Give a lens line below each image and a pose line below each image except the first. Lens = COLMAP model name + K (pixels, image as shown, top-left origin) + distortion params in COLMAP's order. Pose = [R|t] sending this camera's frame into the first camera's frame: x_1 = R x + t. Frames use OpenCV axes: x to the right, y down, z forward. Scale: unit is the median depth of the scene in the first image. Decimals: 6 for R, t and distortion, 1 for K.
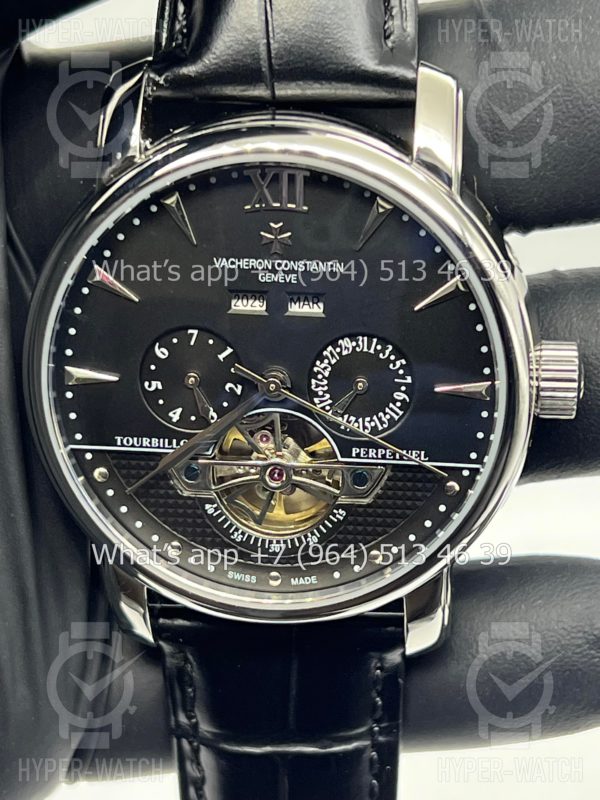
lens RADIAL K [[1796.9, 0, 298.5], [0, 1796.9, 401.9], [0, 0, 1]] dist [0.564918, 0.000000]
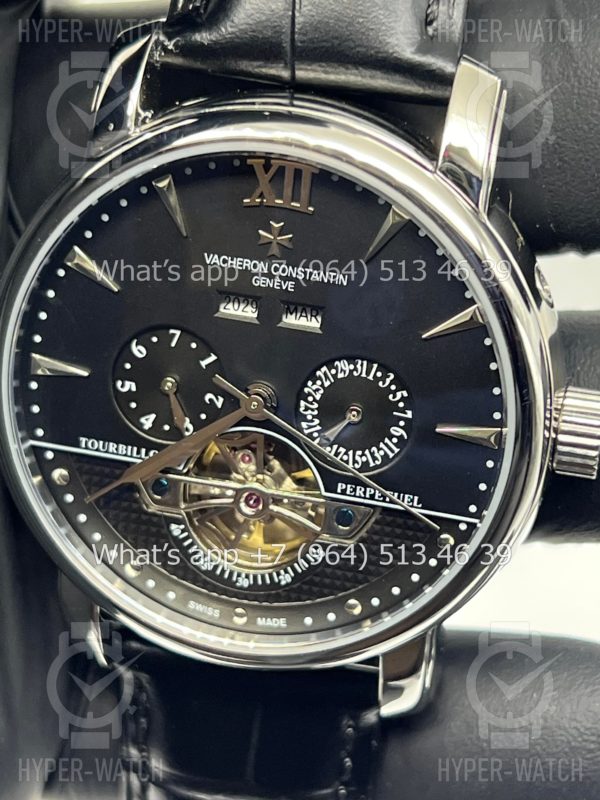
lens RADIAL K [[1796.9, 0, 299.9], [0, 1796.9, 405.6], [0, 0, 1]] dist [0.564918, 0.000000]
pose [[0.989783, 0.117556, -0.080683, 0.078391], [-0.115181, 0.992779, 0.033506, -0.039749], [0.084039, -0.023871, 0.996176, 0.116661]]
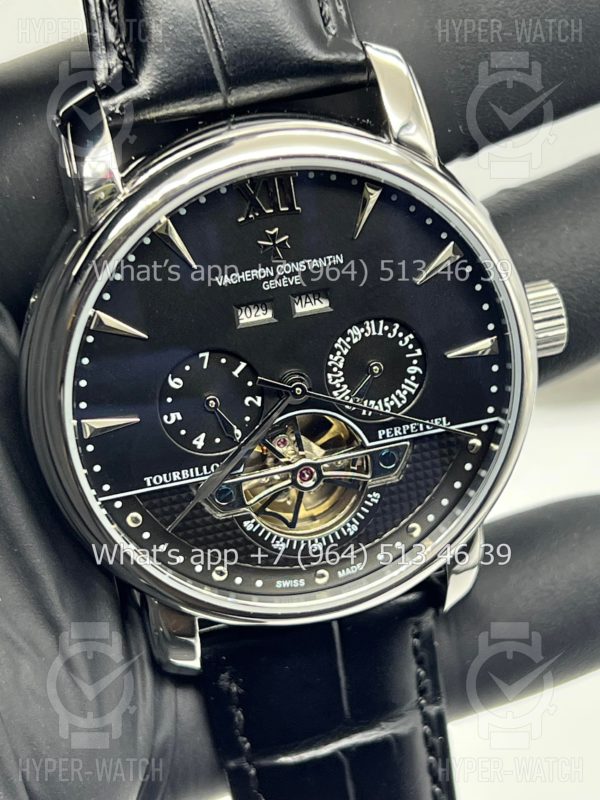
lens RADIAL K [[1796.9, 0, 302.8], [0, 1796.9, 394.8], [0, 0, 1]] dist [0.564918, 0.000000]
pose [[0.931235, -0.234878, 0.278628, -0.286265], [0.225260, 0.972025, 0.066529, -0.070849], [-0.286459, 0.000809, 0.958092, 0.045172]]
